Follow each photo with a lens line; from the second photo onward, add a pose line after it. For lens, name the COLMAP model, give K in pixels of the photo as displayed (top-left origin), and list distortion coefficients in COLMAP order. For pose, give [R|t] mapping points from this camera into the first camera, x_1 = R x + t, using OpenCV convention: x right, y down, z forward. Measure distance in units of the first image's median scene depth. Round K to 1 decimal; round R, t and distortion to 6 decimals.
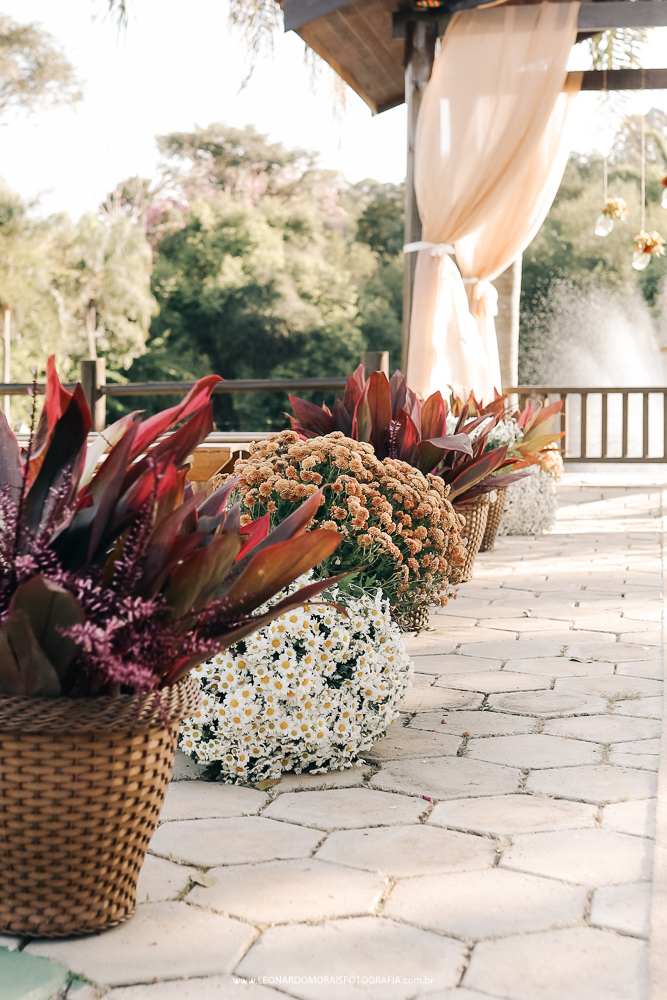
lens RADIAL K [[1697.9, 0, 333.5], [0, 1697.9, 500.0], [0, 0, 1]] dist [-0.057464, -0.099890]
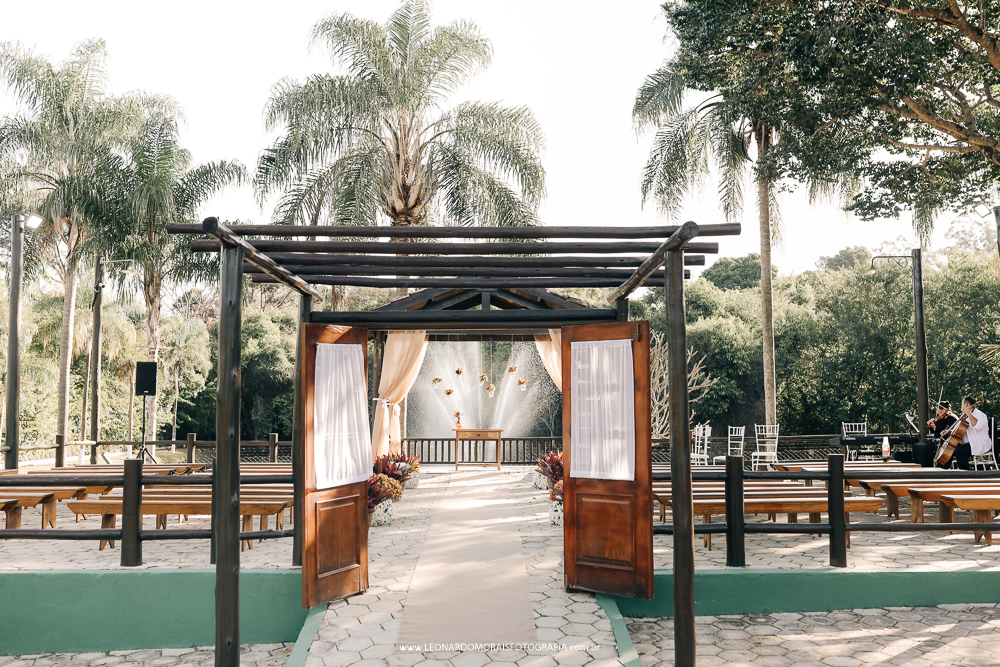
lens RADIAL K [[956.3, 0, 500.0], [0, 956.3, 333.5], [0, 0, 1]] dist [-0.038021, 0.005005]
pose [[0.978159, 0.019811, 0.206913, -0.089537], [0.008663, 0.990697, -0.135808, -0.020139], [-0.207679, 0.134634, 0.968888, -0.742505]]
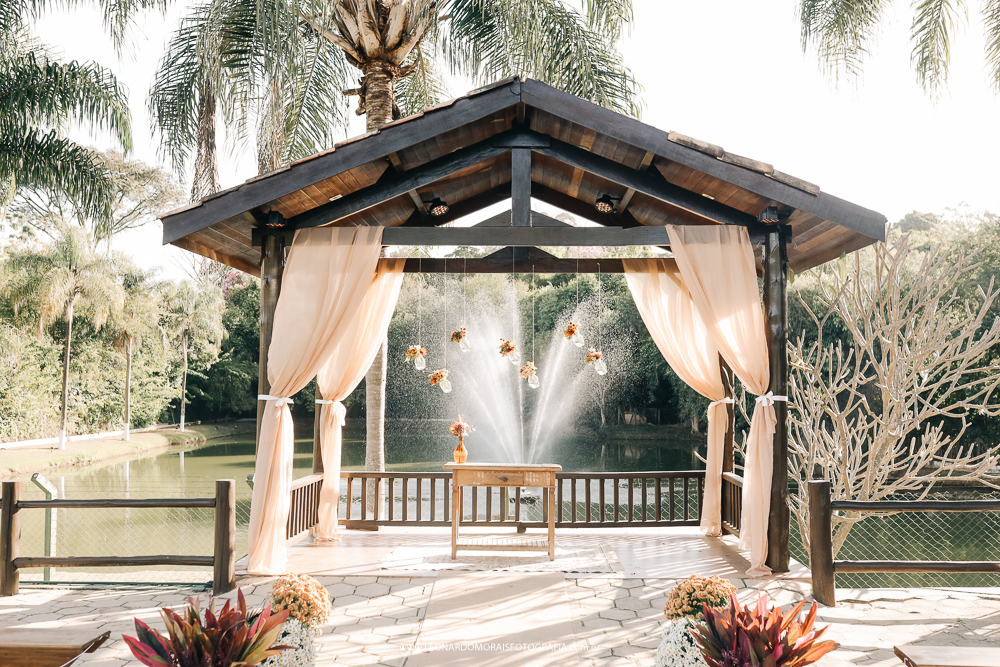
lens RADIAL K [[946.2, 0, 500.0], [0, 946.2, 333.5], [0, 0, 1]] dist [-0.035637, -0.004227]
pose [[0.986562, 0.015144, 0.162686, 0.099500], [0.002262, 0.994334, -0.106279, -0.104785], [-0.163373, 0.105219, 0.980937, 0.182384]]
